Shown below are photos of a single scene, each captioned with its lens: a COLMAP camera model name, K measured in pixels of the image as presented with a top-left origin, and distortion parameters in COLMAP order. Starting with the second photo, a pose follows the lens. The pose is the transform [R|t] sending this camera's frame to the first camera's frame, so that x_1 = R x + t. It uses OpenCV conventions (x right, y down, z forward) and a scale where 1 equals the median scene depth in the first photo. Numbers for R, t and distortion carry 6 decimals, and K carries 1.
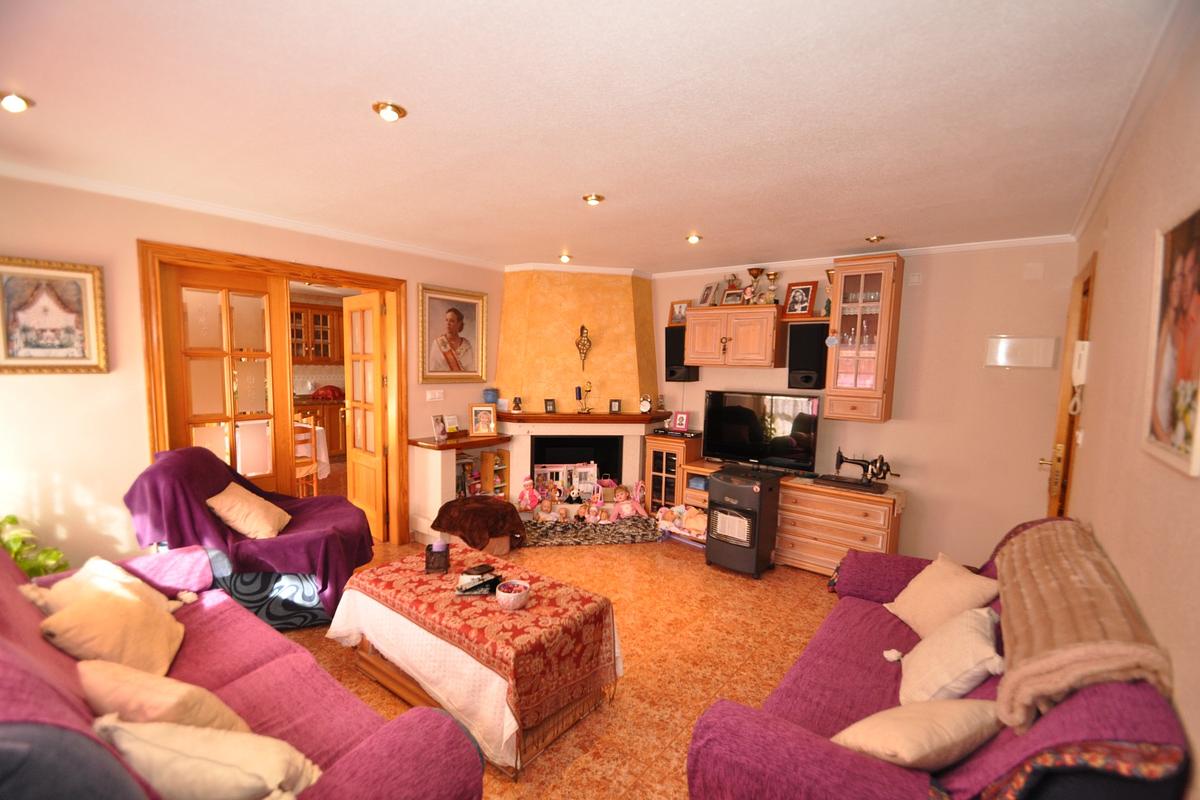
lens RADIAL K [[529.1, 0, 595.3], [0, 529.1, 408.5], [0, 0, 1]] dist [-0.000533, -0.000051]
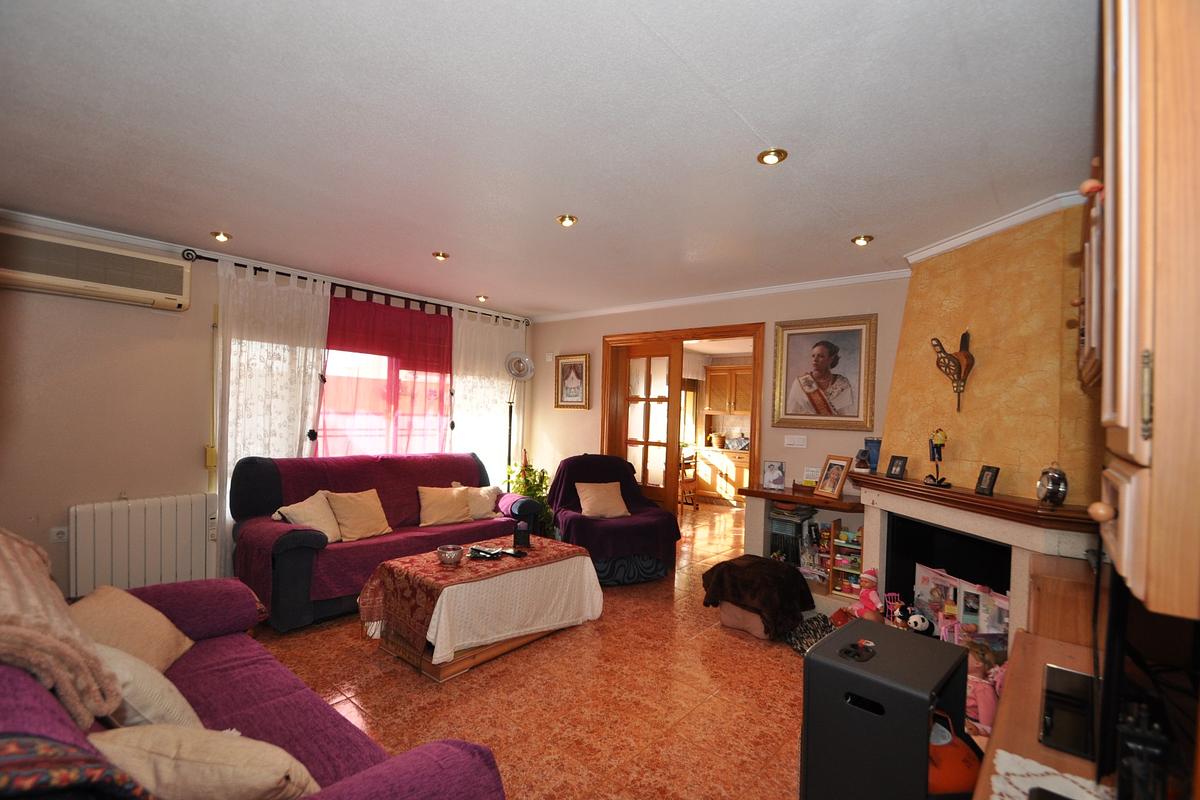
lens RADIAL K [[529.1, 0, 595.3], [0, 529.1, 408.5], [0, 0, 1]] dist [-0.000533, -0.000051]
pose [[-0.039674, -0.036358, -0.998551, 0.579585], [-0.124932, 0.991676, -0.031144, -0.009538], [0.991372, 0.123516, -0.043886, 0.673105]]
